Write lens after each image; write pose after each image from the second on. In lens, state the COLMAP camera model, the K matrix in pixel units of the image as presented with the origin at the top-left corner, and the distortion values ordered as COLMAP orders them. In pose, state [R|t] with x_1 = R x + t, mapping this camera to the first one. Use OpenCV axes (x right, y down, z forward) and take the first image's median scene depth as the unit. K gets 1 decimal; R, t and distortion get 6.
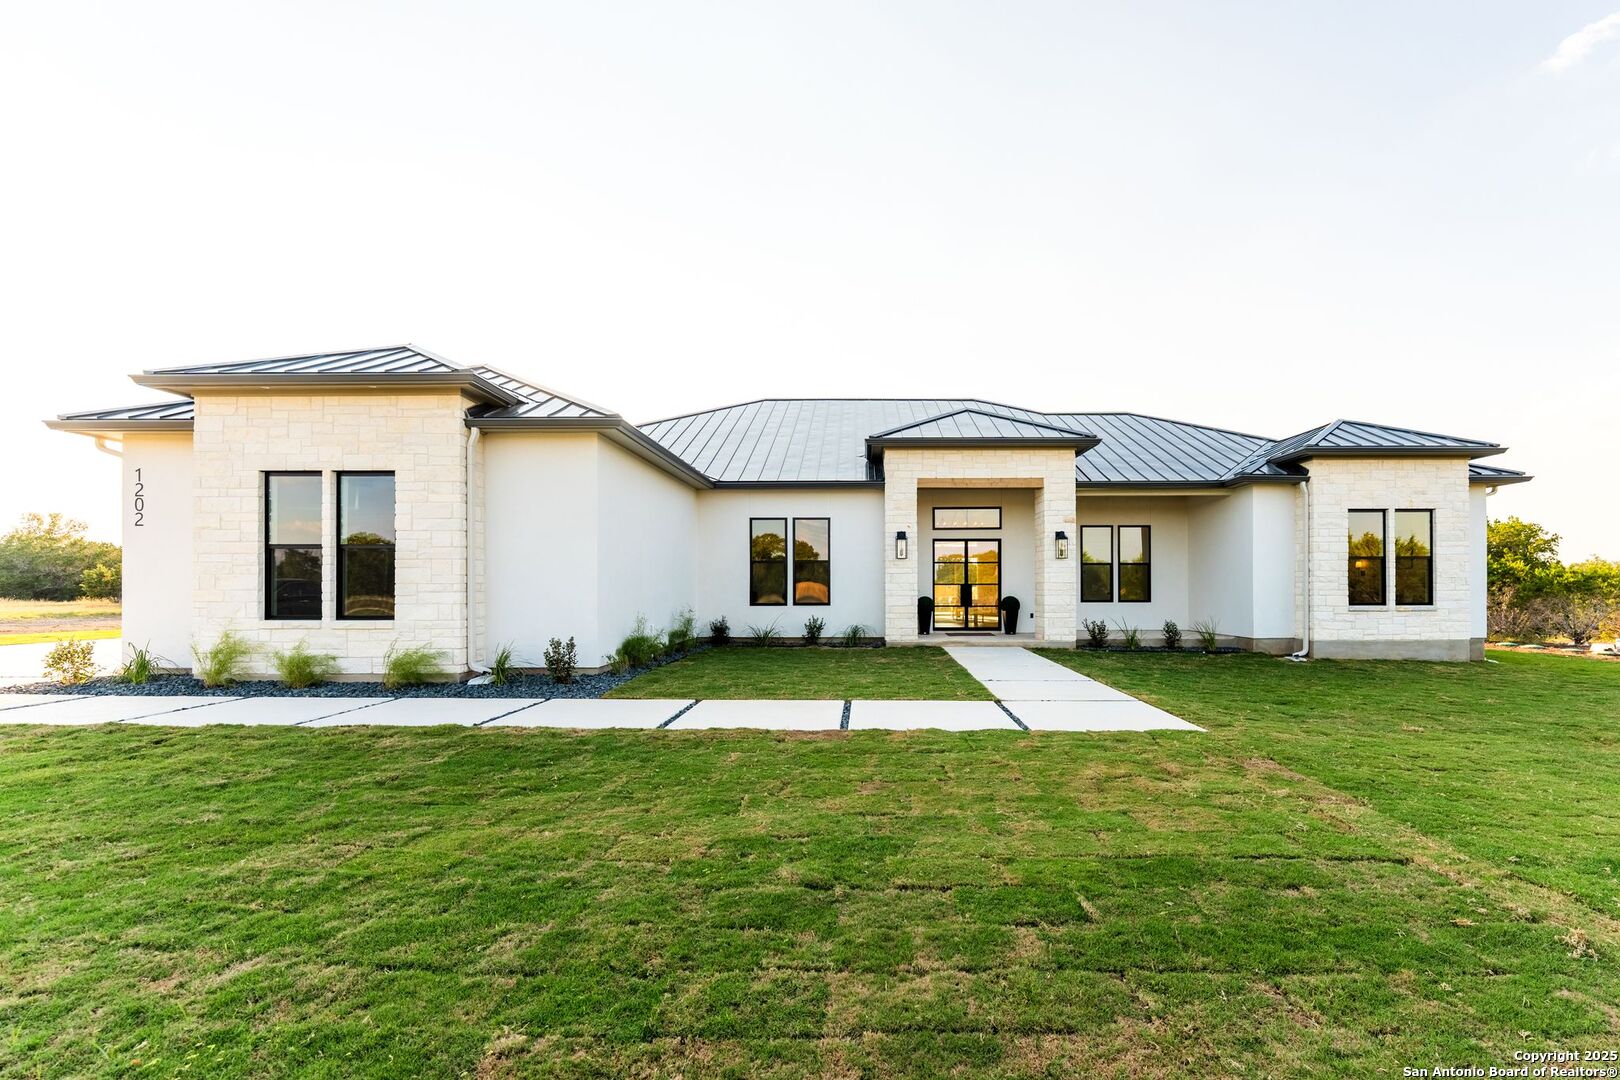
lens RADIAL K [[671.5, 0, 810.0], [0, 671.5, 540.0], [0, 0, 1]] dist [0.000890, 0.000181]
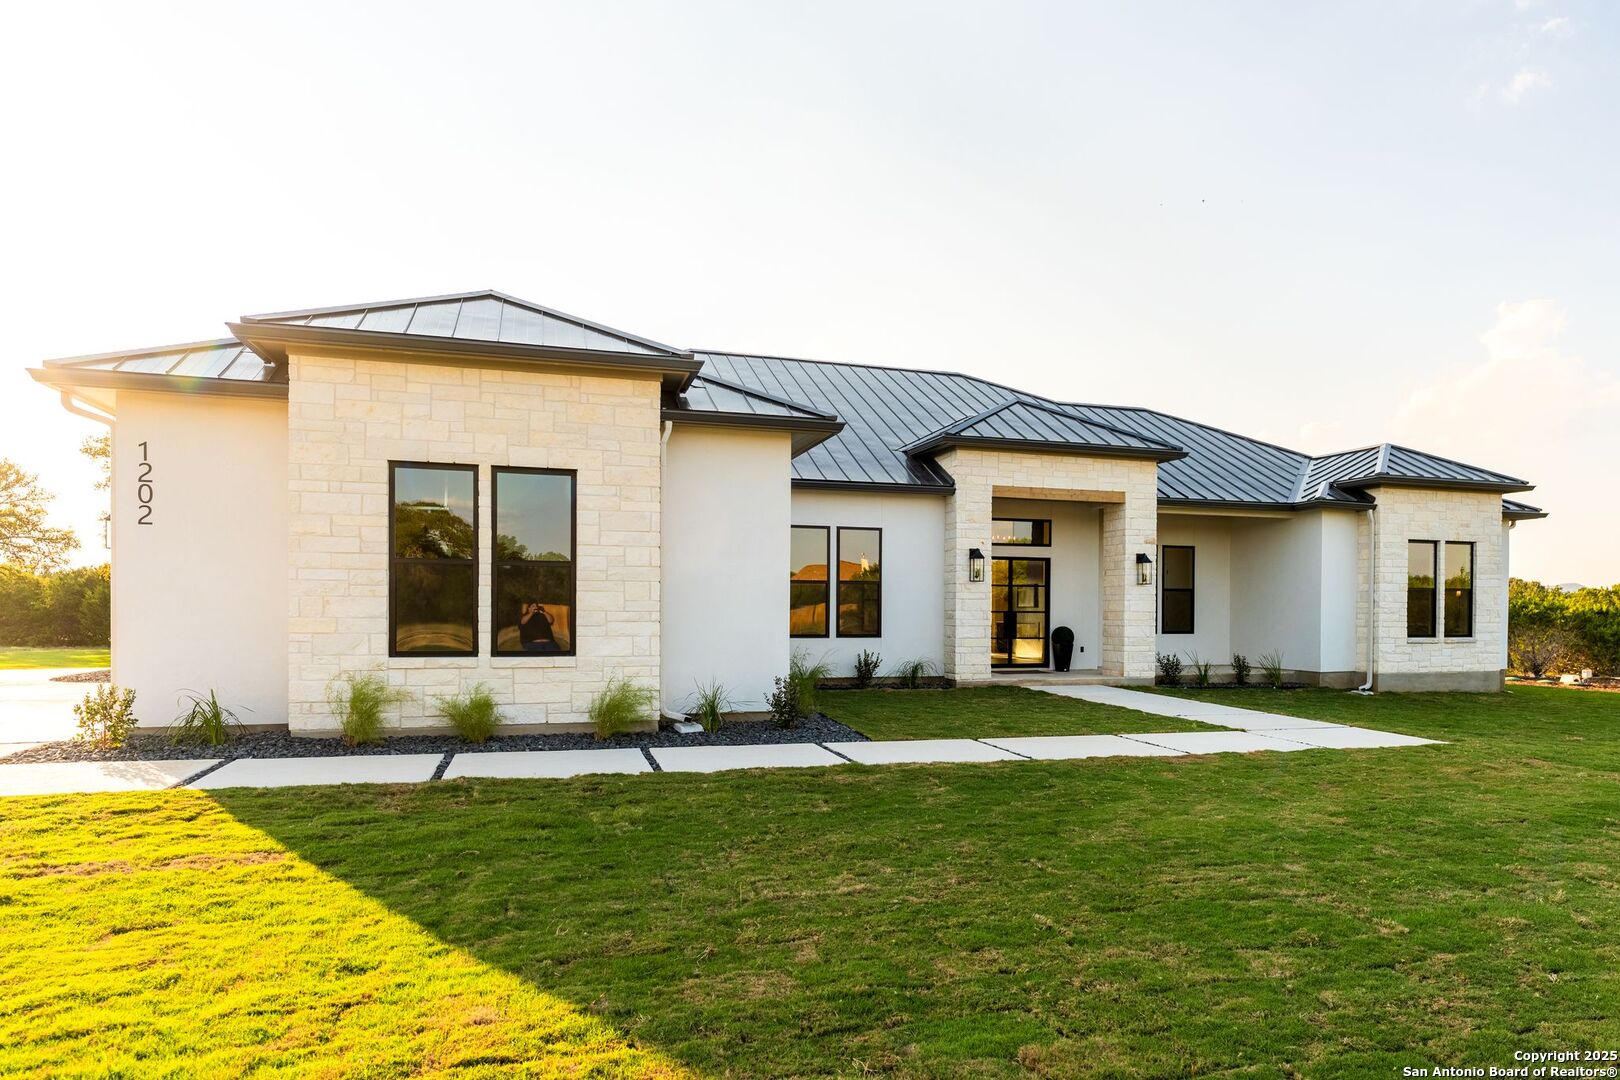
lens RADIAL K [[1043.5, 0, 810.0], [0, 1043.5, 540.0], [0, 0, 1]] dist [0.000228, -0.000021]
pose [[0.951257, 0.028635, 0.307066, -0.500011], [-0.030064, 0.999548, -0.000075, -0.018913], [-0.306930, -0.009160, 0.951688, -0.185160]]
